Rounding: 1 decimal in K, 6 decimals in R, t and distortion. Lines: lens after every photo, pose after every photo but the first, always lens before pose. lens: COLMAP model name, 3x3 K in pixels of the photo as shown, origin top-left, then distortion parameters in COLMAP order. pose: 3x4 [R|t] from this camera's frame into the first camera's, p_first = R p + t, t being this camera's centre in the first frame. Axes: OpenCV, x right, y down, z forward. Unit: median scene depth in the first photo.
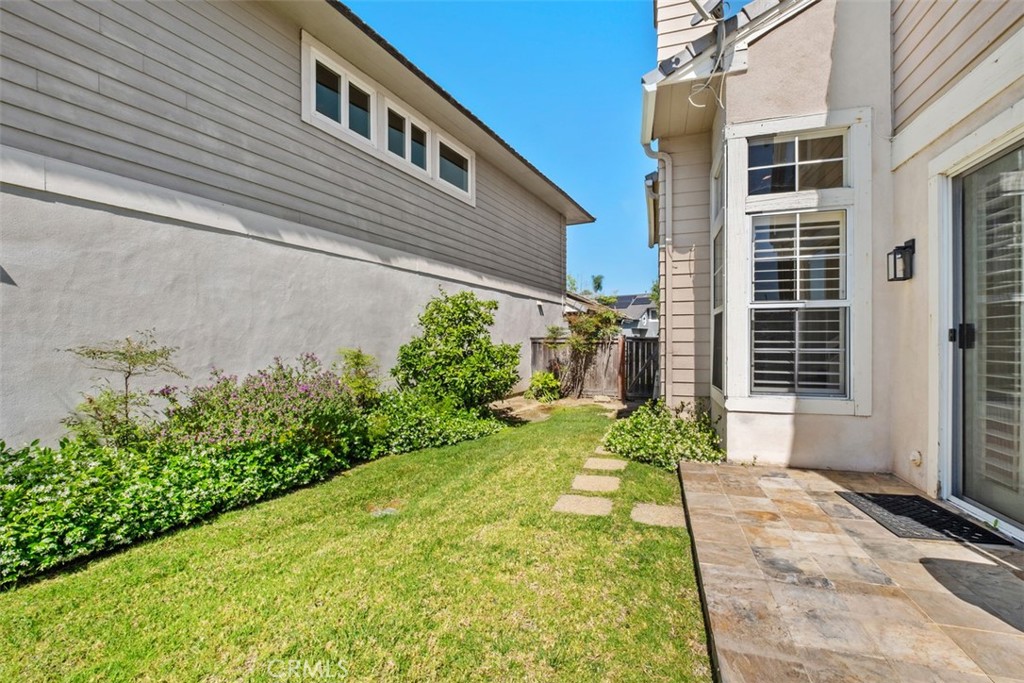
lens RADIAL K [[439.4, 0, 511.8], [0, 439.4, 344.0], [0, 0, 1]] dist [0.000469, -0.005258]
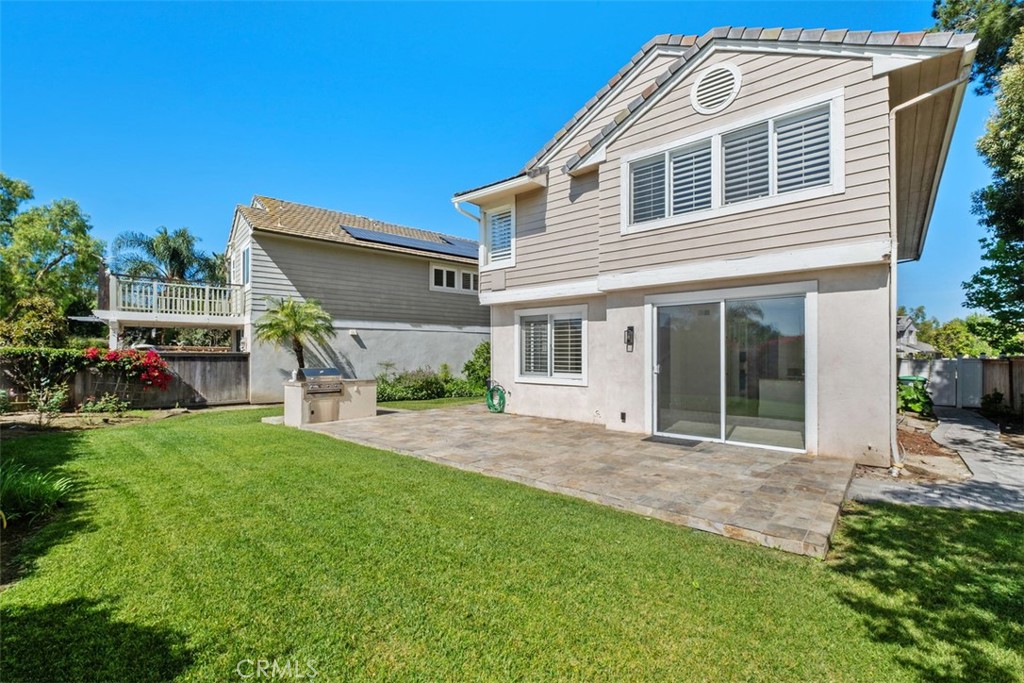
lens RADIAL K [[439.4, 0, 523.0], [0, 439.4, 355.9], [0, 0, 1]] dist [0.000469, -0.005258]
pose [[0.927906, 0.008169, -0.372724, 1.139313], [-0.007549, 0.999967, 0.003122, -0.047426], [0.372738, -0.000084, 0.927937, -1.444411]]
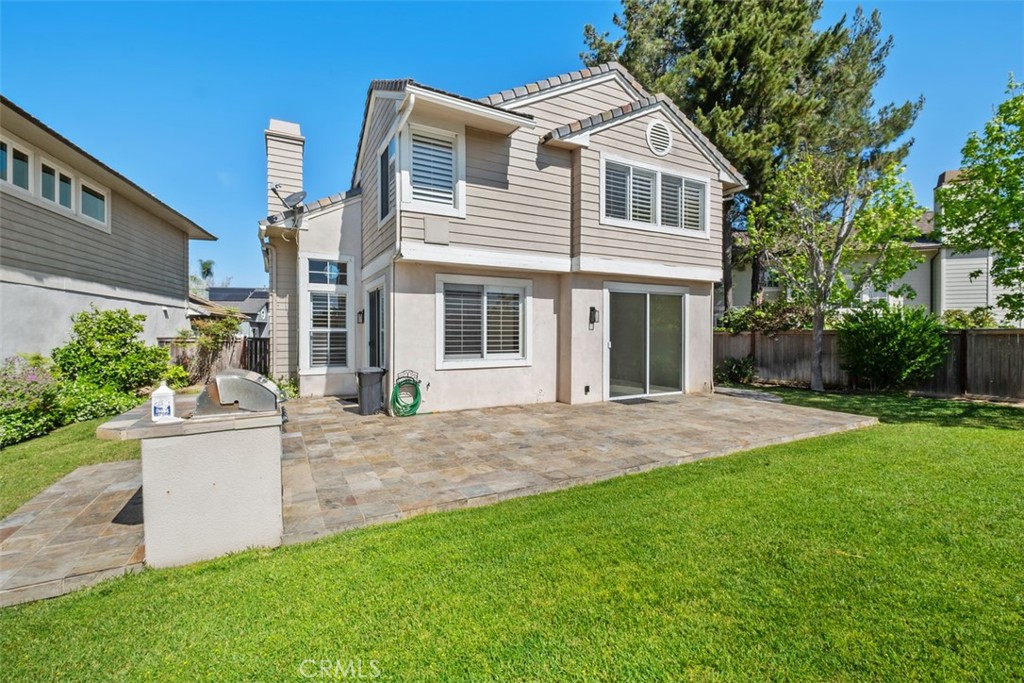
lens RADIAL K [[439.4, 0, 509.1], [0, 439.4, 339.2], [0, 0, 1]] dist [0.000469, -0.005258]
pose [[0.694839, -0.006776, 0.719134, -0.268958], [-0.001173, 0.999944, 0.010555, -0.042402], [-0.719164, -0.008178, 0.694792, -0.926392]]
